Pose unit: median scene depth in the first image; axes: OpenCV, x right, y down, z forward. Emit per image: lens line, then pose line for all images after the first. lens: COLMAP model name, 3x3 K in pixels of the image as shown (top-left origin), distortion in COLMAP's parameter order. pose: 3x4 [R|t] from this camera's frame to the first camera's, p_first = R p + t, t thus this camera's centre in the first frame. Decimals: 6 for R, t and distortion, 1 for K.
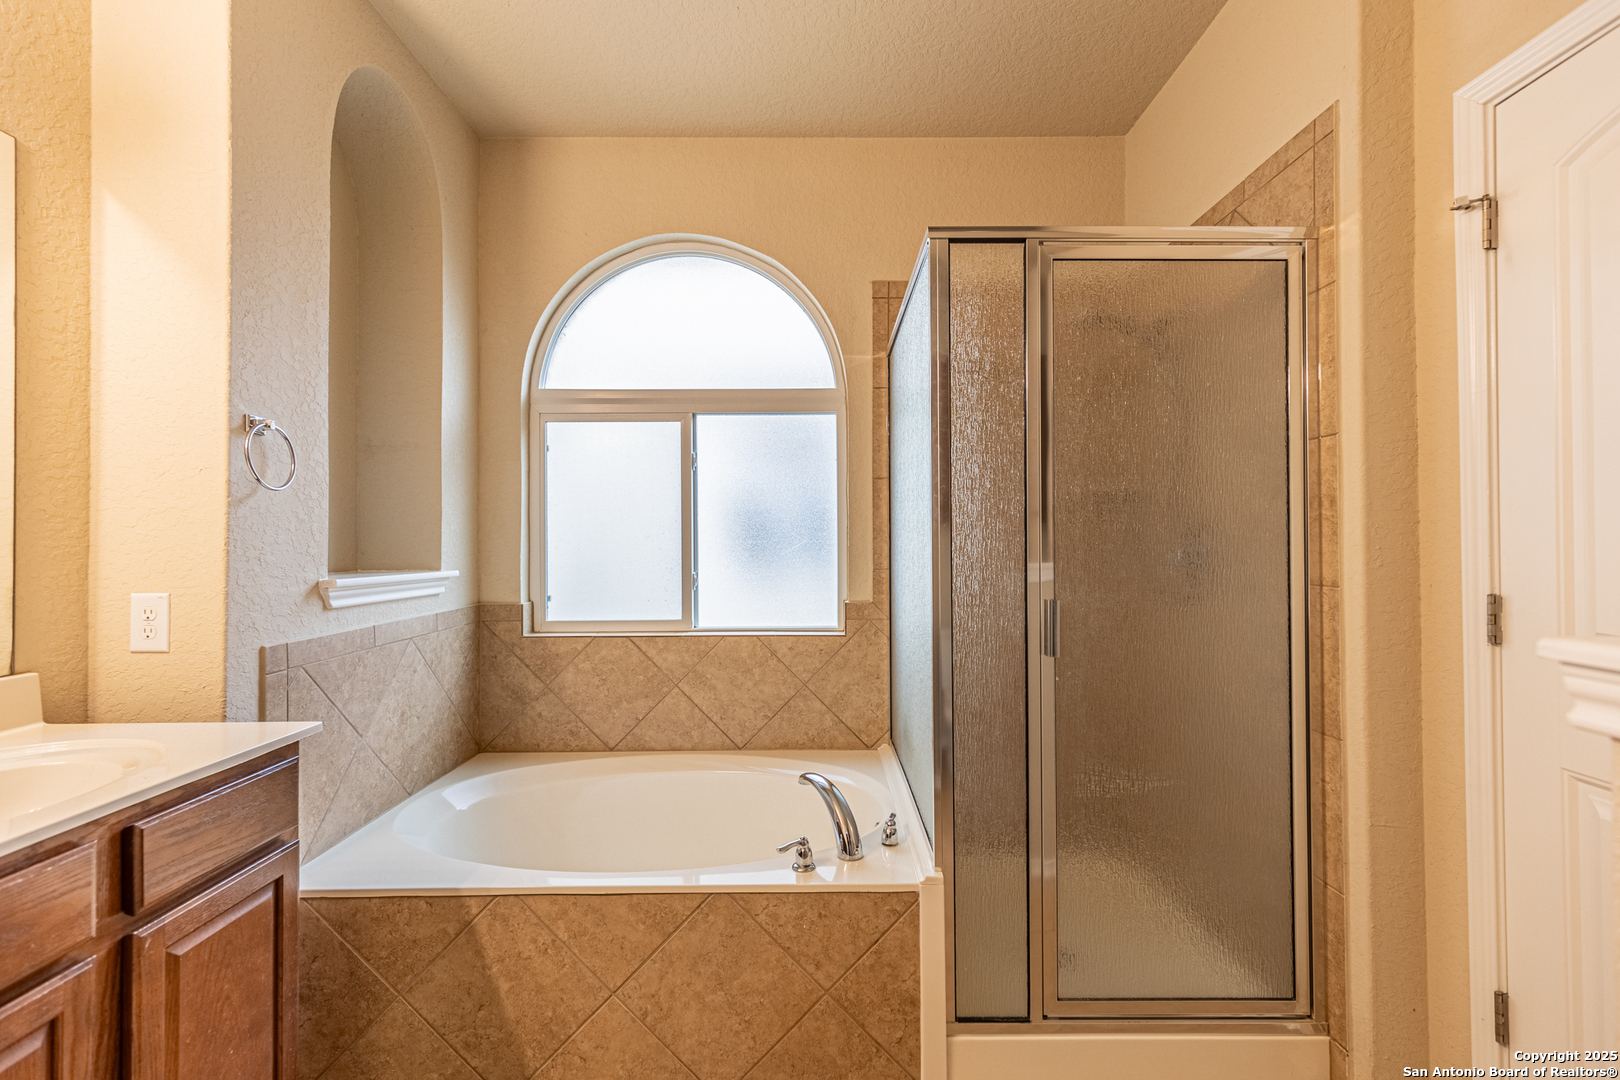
lens RADIAL K [[730.1, 0, 812.3], [0, 730.1, 536.0], [0, 0, 1]] dist [0.008524, -0.001229]
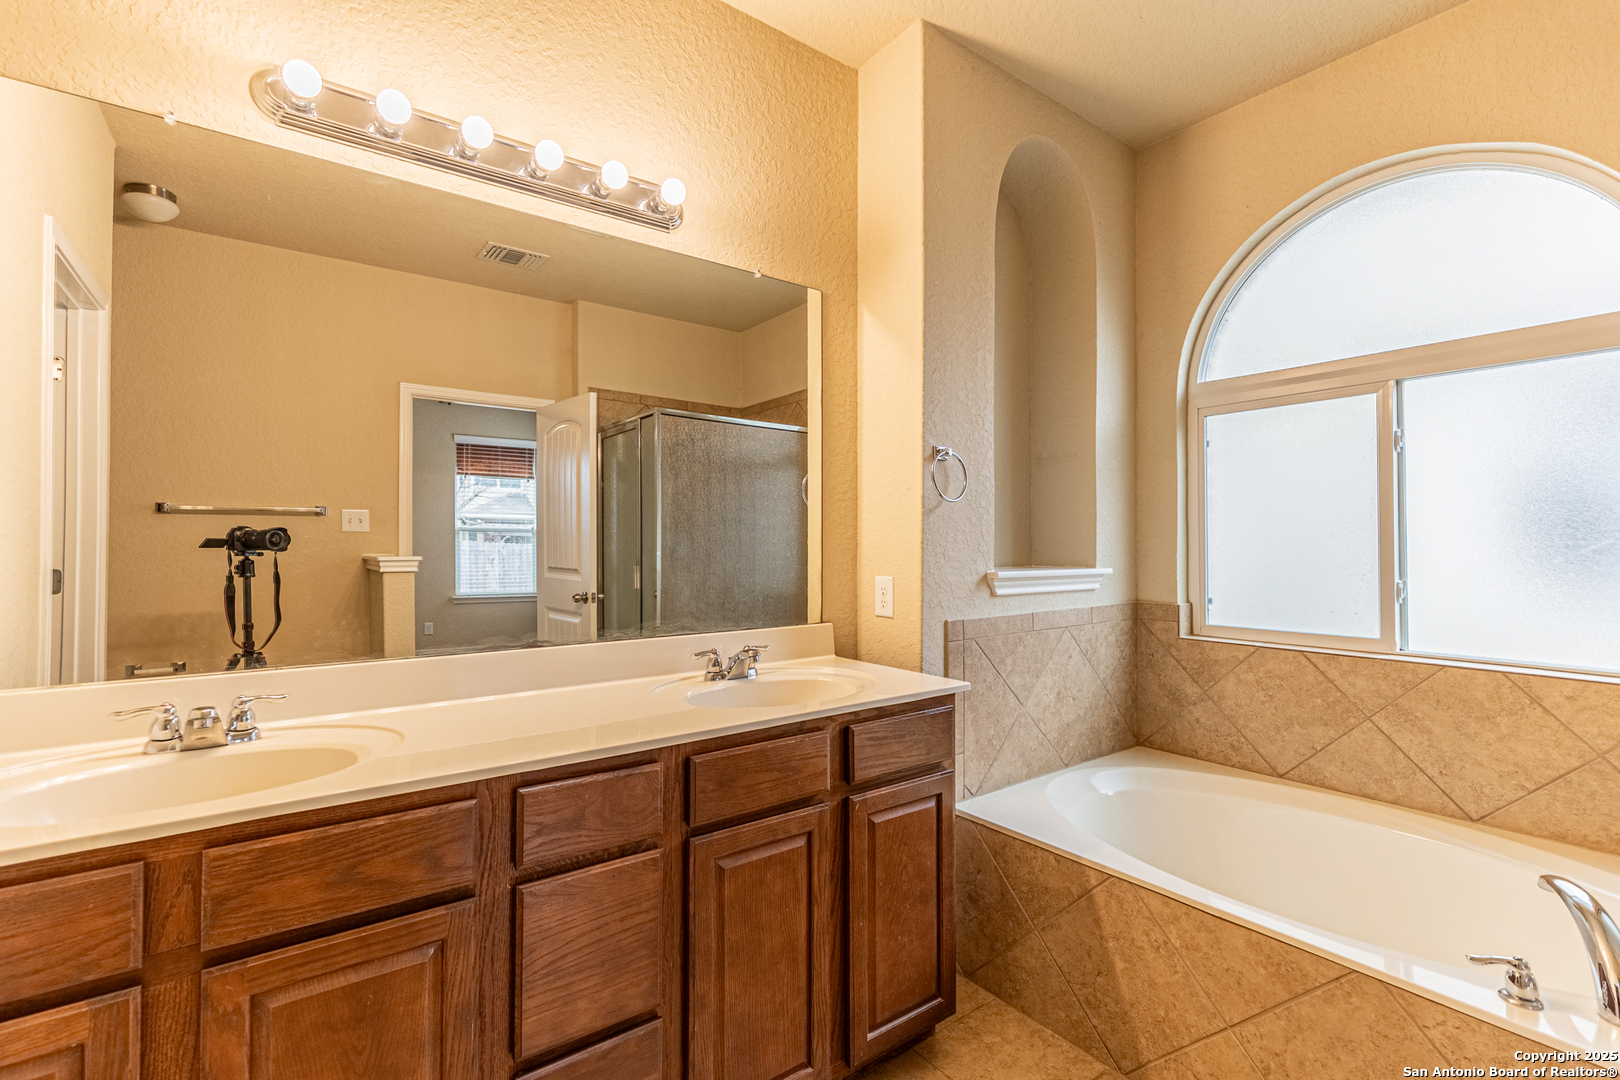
lens RADIAL K [[730.1, 0, 812.0], [0, 730.1, 539.5], [0, 0, 1]] dist [0.008524, -0.001229]
pose [[0.594215, -0.000838, -0.804306, 0.162468], [0.004025, 0.999990, 0.001931, 0.001485], [0.804296, -0.004384, 0.594213, 0.024014]]
